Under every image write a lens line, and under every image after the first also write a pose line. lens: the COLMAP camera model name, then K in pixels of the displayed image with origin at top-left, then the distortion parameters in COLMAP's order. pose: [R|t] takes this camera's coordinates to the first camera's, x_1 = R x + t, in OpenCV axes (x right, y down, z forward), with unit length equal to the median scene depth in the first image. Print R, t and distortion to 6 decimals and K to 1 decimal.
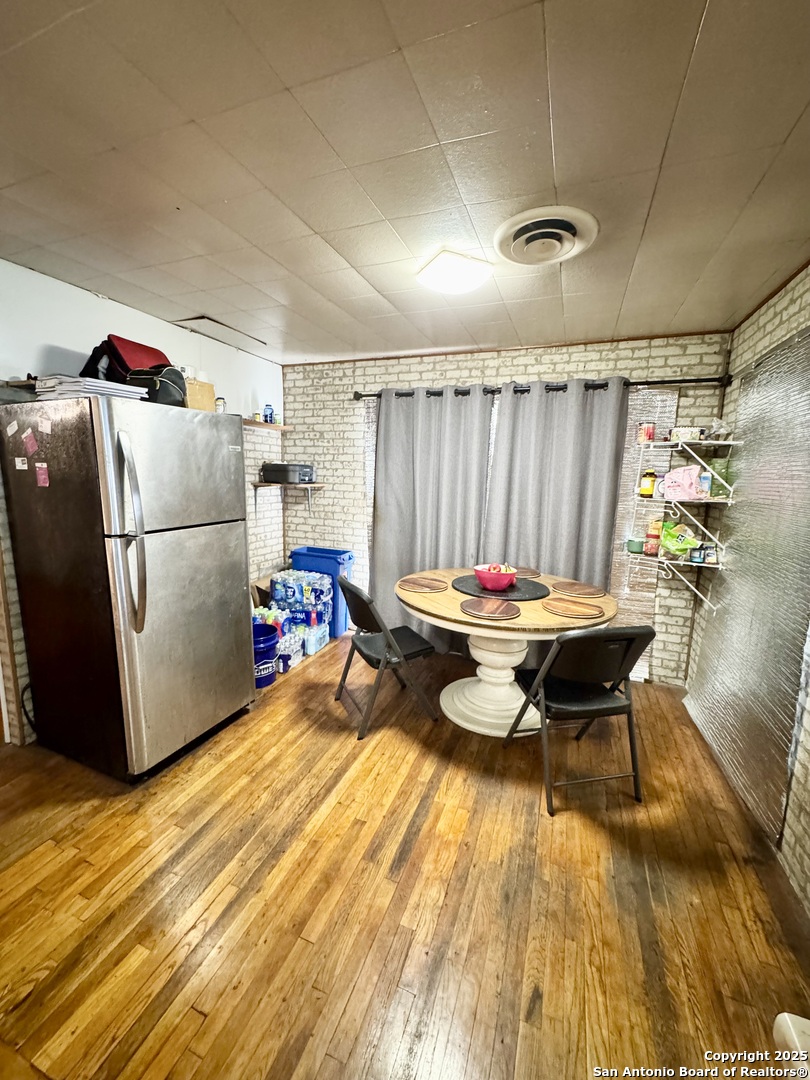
lens RADIAL K [[430.7, 0, 407.2], [0, 430.7, 539.6], [0, 0, 1]] dist [-0.001909, 0.001002]
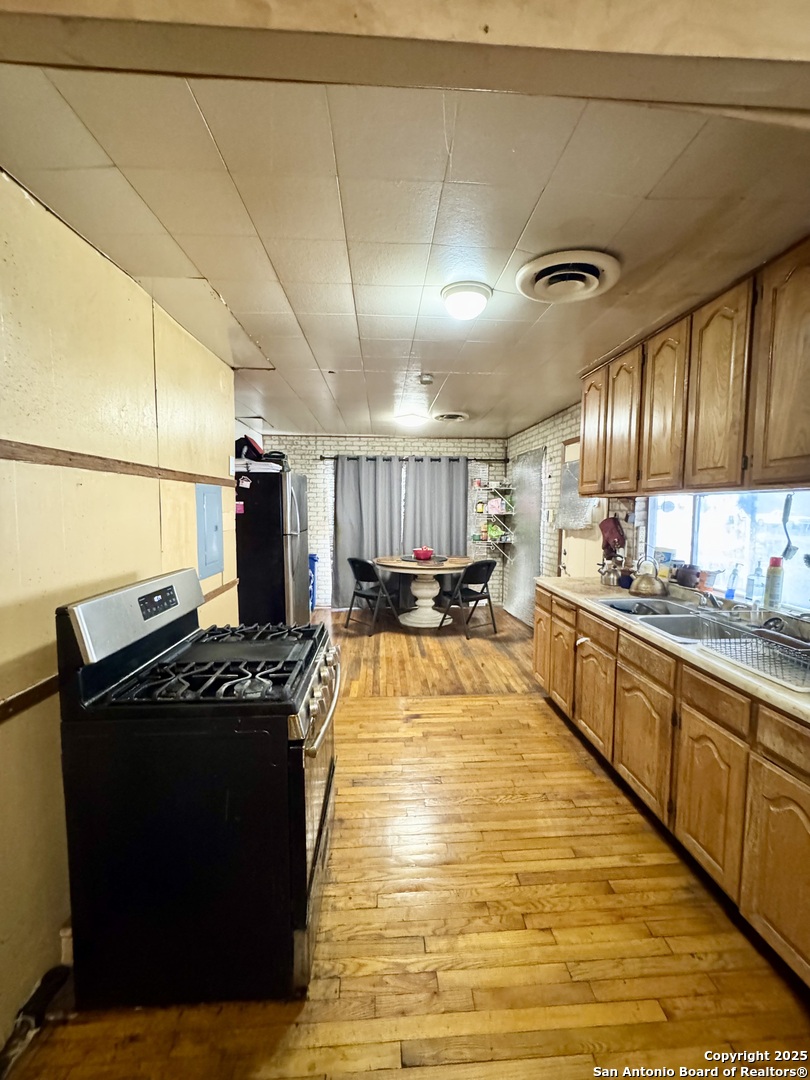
lens RADIAL K [[430.7, 0, 406.8], [0, 430.7, 540.2], [0, 0, 1]] dist [-0.001909, 0.001002]
pose [[0.911000, -0.051867, 0.409131, -0.638834], [0.079170, 0.995603, -0.050071, 0.110245], [-0.404735, 0.078006, 0.911101, -0.762502]]
